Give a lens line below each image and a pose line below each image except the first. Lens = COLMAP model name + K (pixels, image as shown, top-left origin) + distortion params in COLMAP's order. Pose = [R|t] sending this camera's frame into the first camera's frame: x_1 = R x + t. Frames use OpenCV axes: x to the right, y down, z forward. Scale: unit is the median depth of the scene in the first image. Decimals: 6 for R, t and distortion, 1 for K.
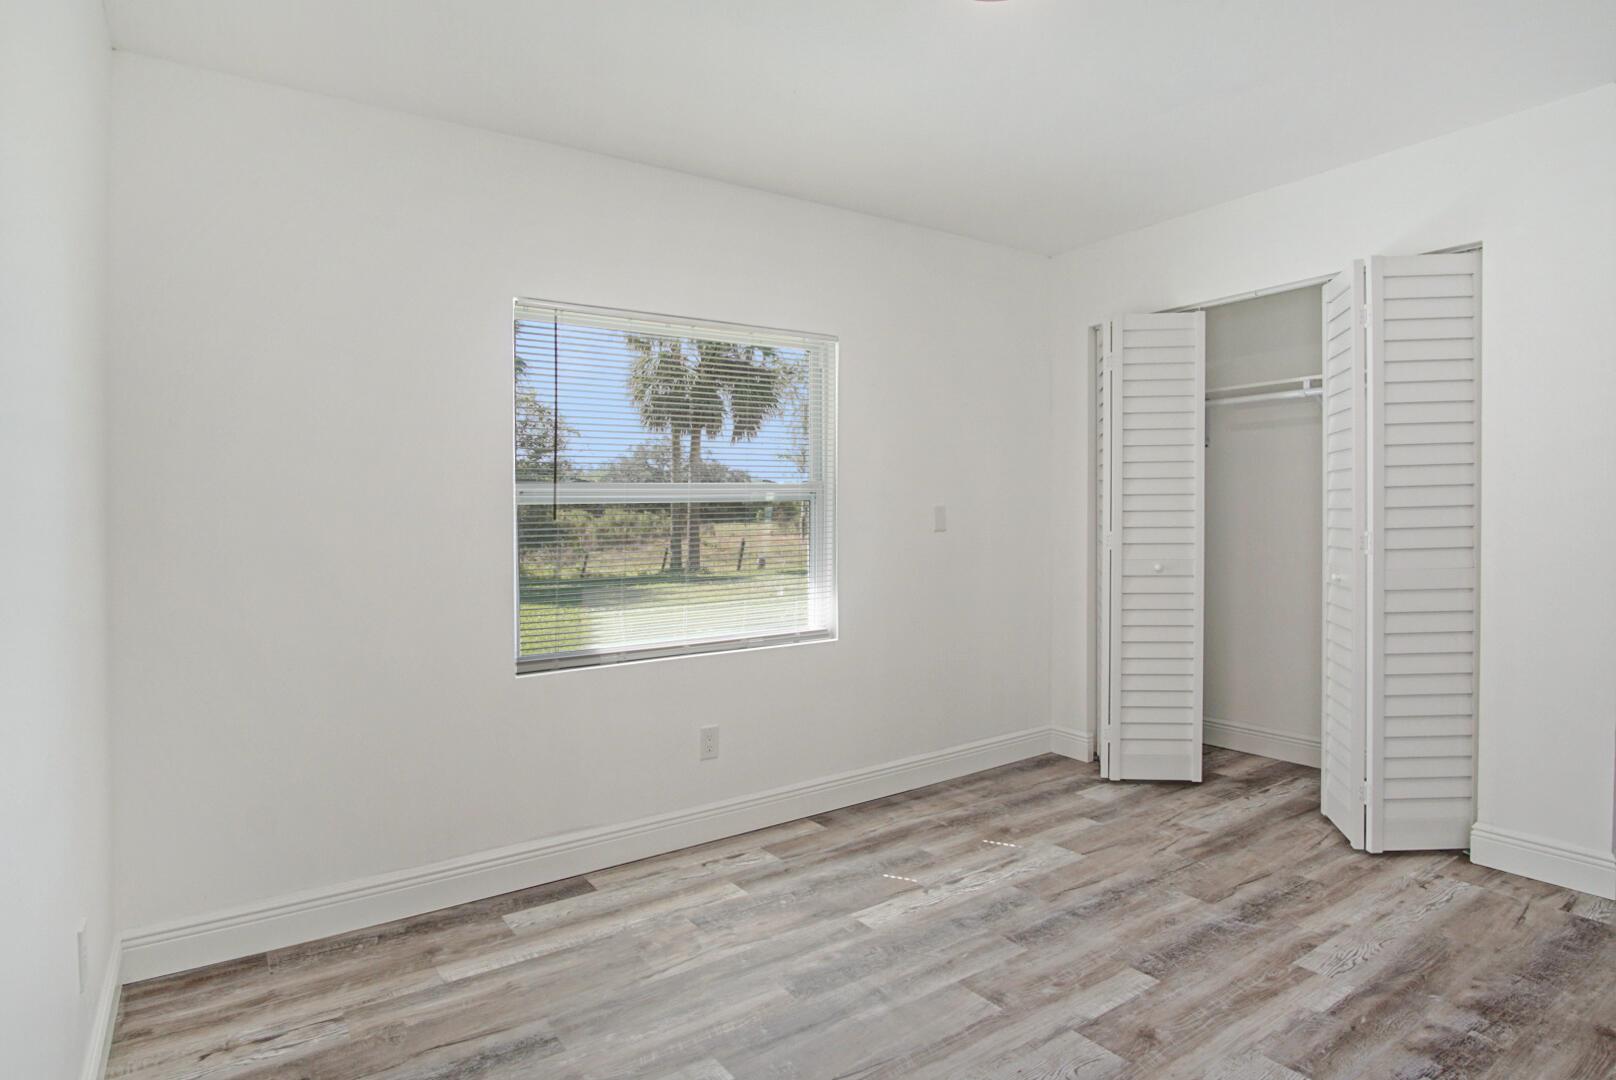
lens RADIAL K [[876.4, 0, 792.0], [0, 876.4, 538.8], [0, 0, 1]] dist [-0.018426, 0.003217]
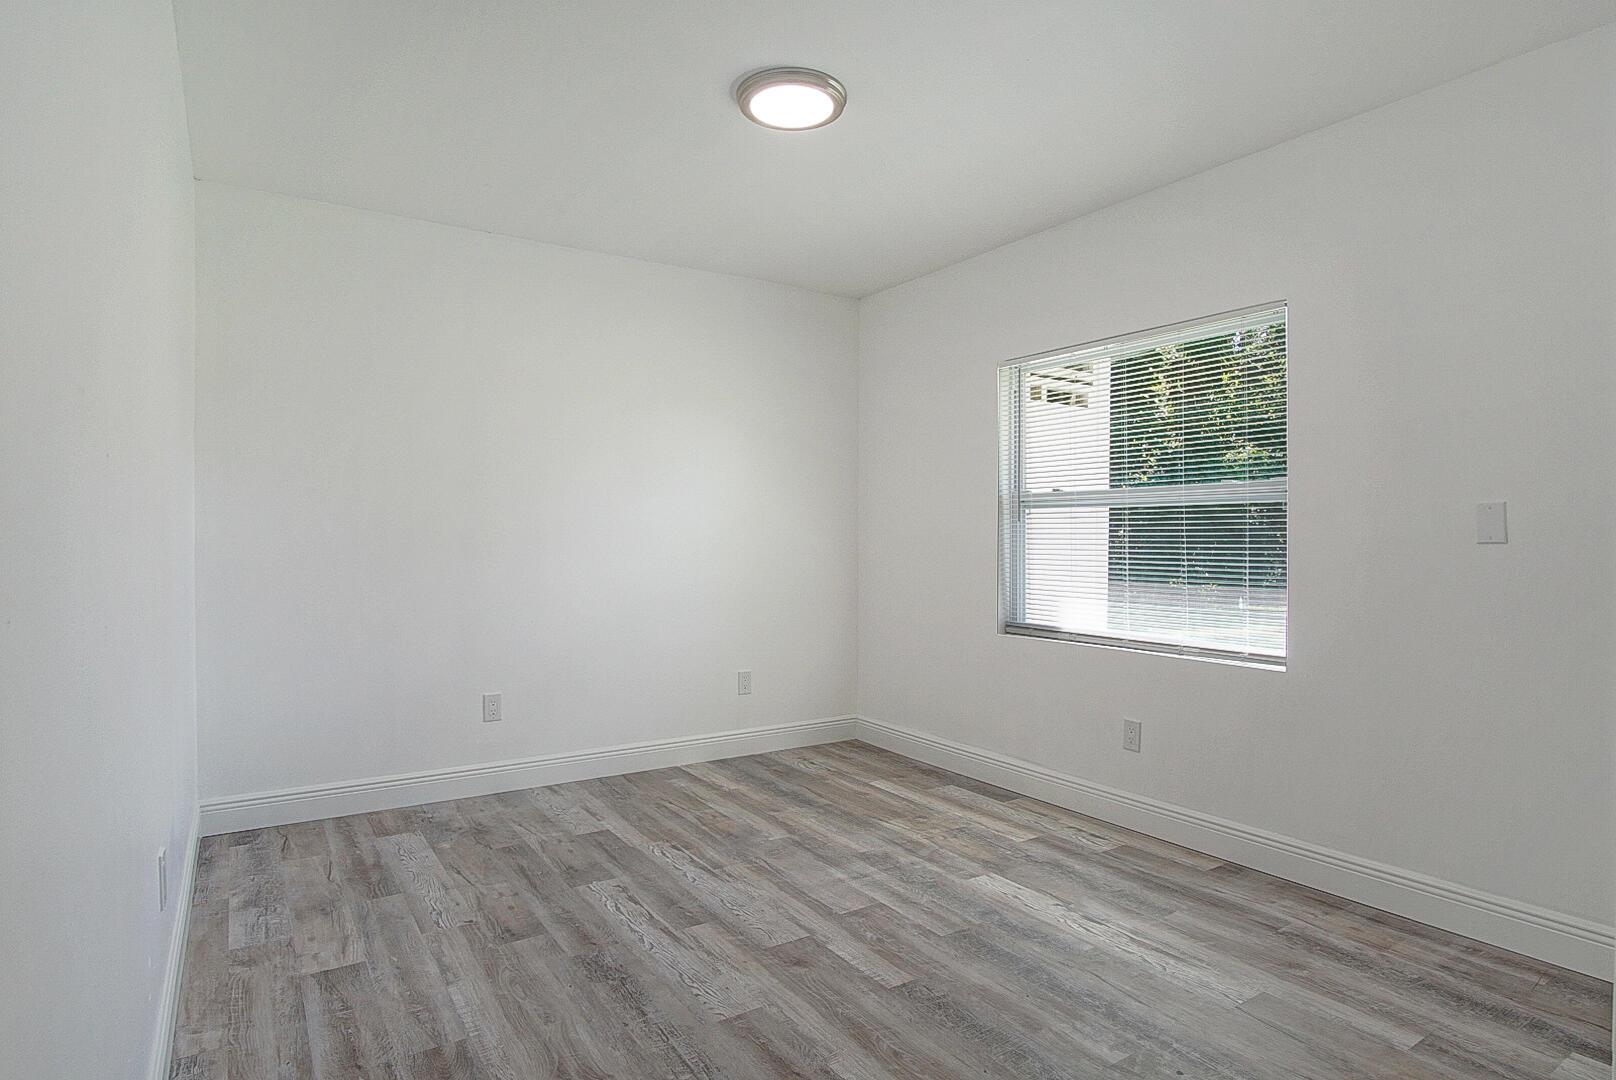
lens RADIAL K [[876.4, 0, 793.7], [0, 876.4, 538.3], [0, 0, 1]] dist [-0.018426, 0.003217]
pose [[-0.033587, 0.014226, -0.999335, 1.170737], [-0.029719, 0.999442, 0.015226, -0.006758], [0.998994, 0.030211, -0.033146, 0.762489]]
